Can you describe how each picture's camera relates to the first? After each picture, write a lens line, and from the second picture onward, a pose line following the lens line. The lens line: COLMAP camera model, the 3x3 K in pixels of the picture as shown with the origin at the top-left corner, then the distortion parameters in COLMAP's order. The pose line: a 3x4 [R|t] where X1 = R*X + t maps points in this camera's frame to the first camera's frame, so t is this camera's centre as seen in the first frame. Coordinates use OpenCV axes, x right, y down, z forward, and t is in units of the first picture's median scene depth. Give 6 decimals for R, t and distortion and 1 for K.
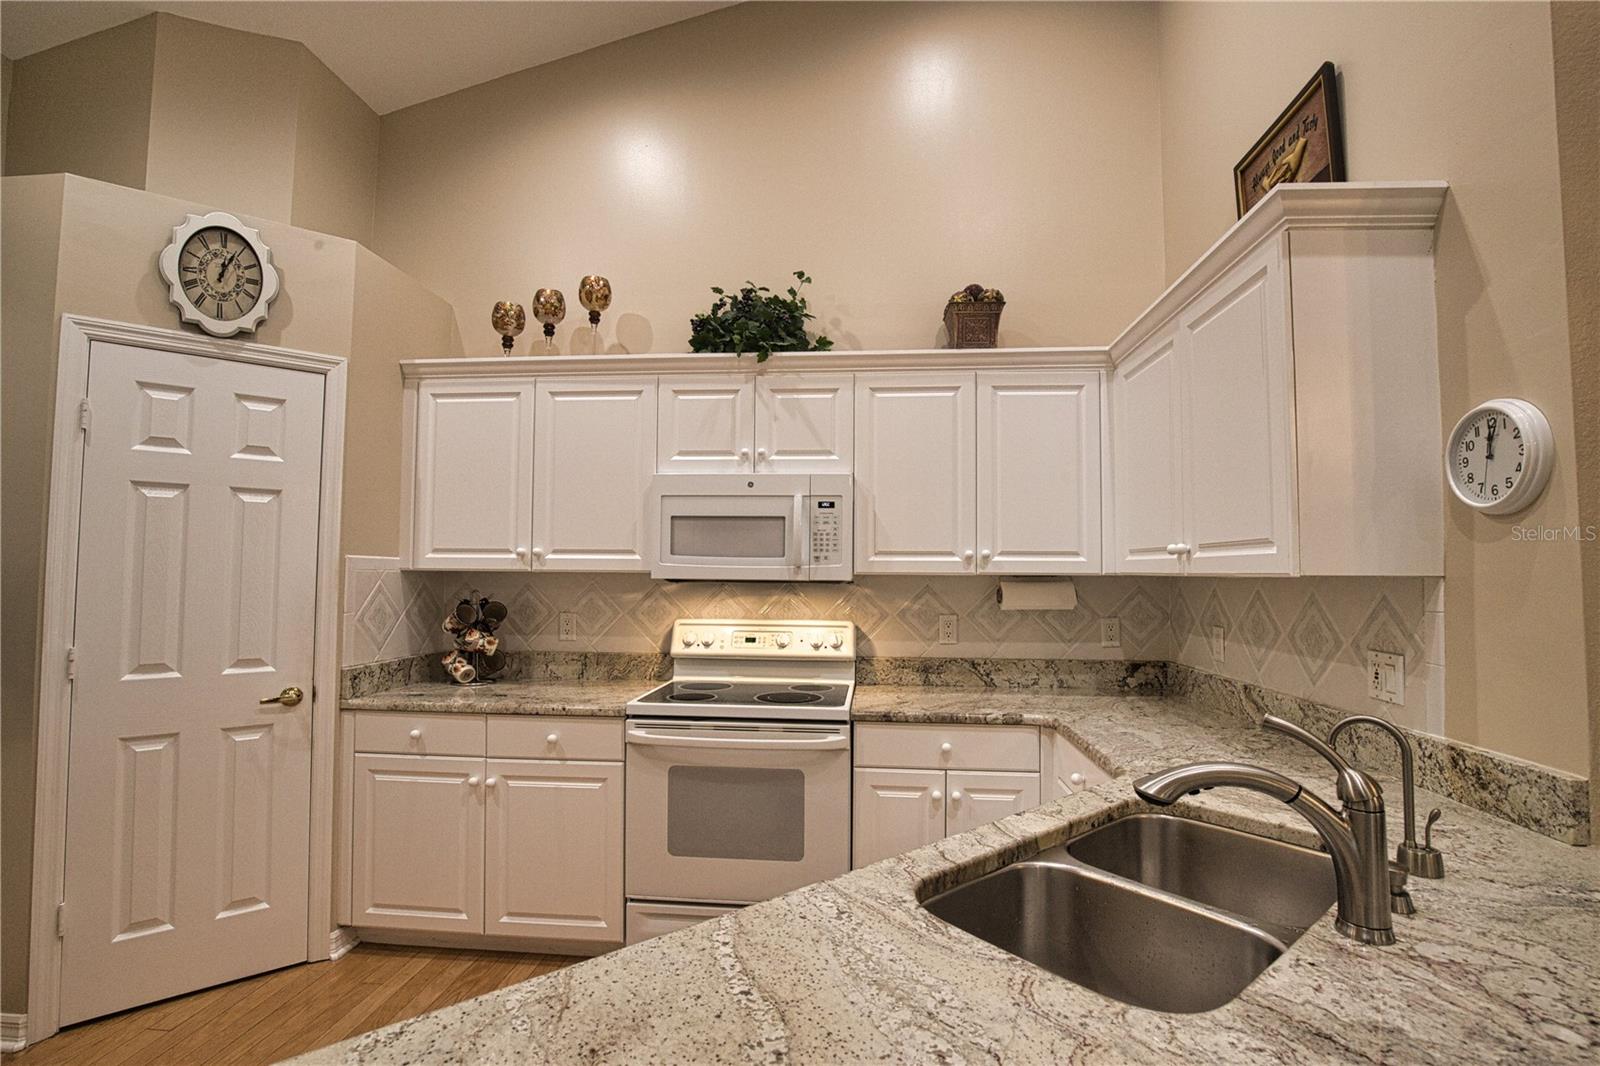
lens RADIAL K [[734.0, 0, 813.9], [0, 734.0, 538.5], [0, 0, 1]] dist [-0.040805, 0.008433]
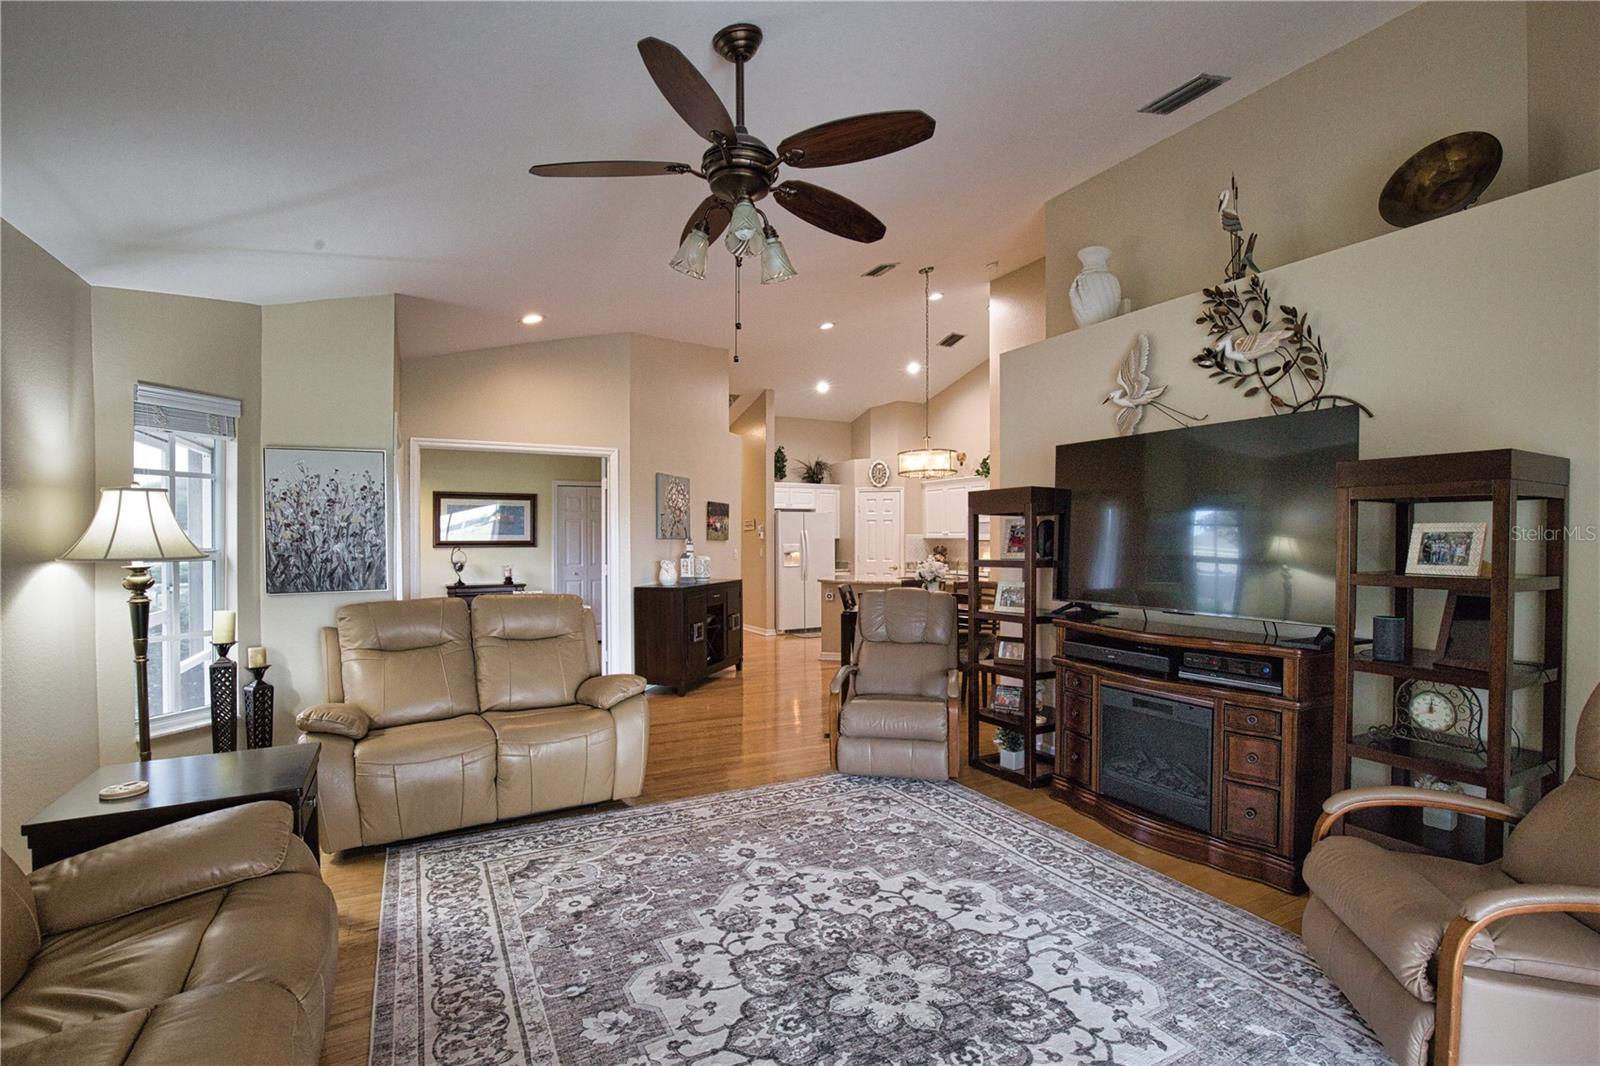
lens RADIAL K [[734.0, 0, 814.2], [0, 734.0, 539.3], [0, 0, 1]] dist [-0.040805, 0.008433]
pose [[0.539107, -0.005240, -0.842221, 2.457009], [0.040607, 0.998979, 0.019777, -0.053001], [0.841258, -0.044862, 0.538770, -1.606918]]
